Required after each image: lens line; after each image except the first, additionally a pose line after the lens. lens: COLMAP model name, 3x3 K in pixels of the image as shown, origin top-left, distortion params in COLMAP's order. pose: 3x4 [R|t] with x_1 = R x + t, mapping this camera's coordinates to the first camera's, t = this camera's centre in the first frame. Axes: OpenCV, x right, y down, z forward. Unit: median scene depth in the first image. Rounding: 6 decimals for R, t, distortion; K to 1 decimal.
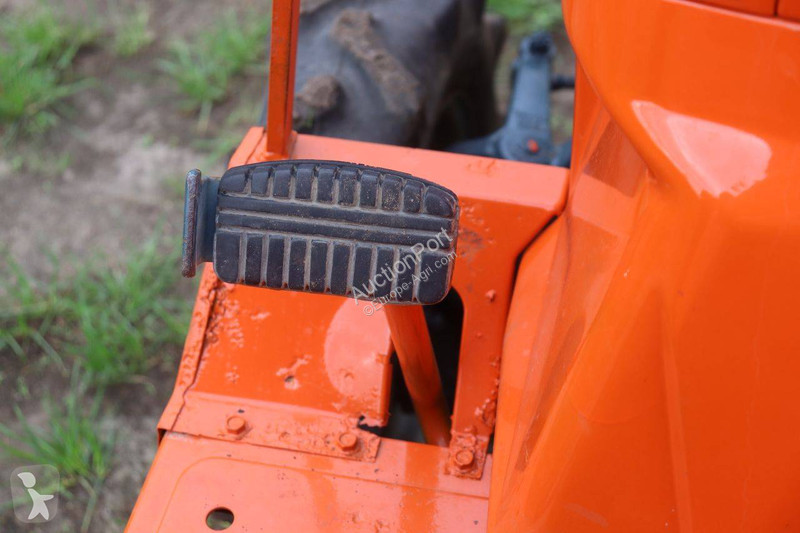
lens RADIAL K [[1169.3, 0, 400.0], [0, 1169.3, 266.5], [0, 0, 1]] dist [0.015947, 0.093510]
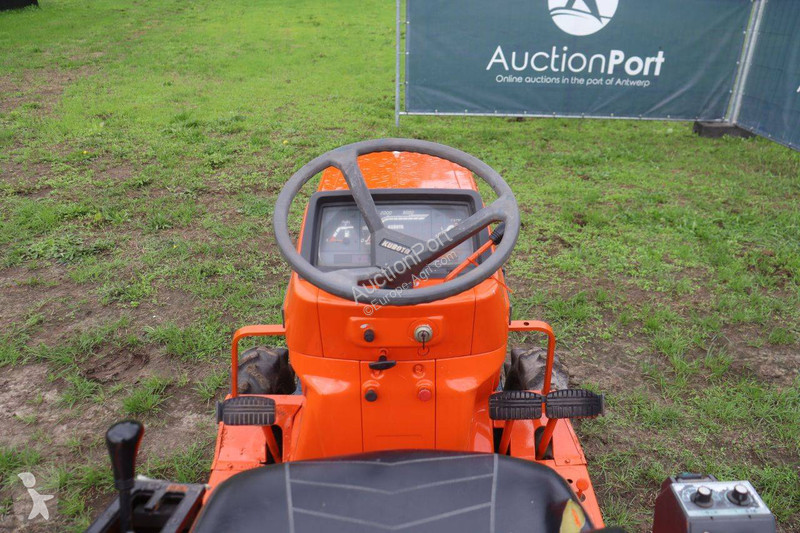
lens RADIAL K [[1169.3, 0, 400.0], [0, 1169.3, 266.5], [0, 0, 1]] dist [0.015947, 0.093510]
pose [[0.992148, -0.101516, 0.073054, 0.221280], [0.118496, 0.949848, -0.289392, 0.724281], [-0.040013, 0.295777, 0.954419, -3.119931]]
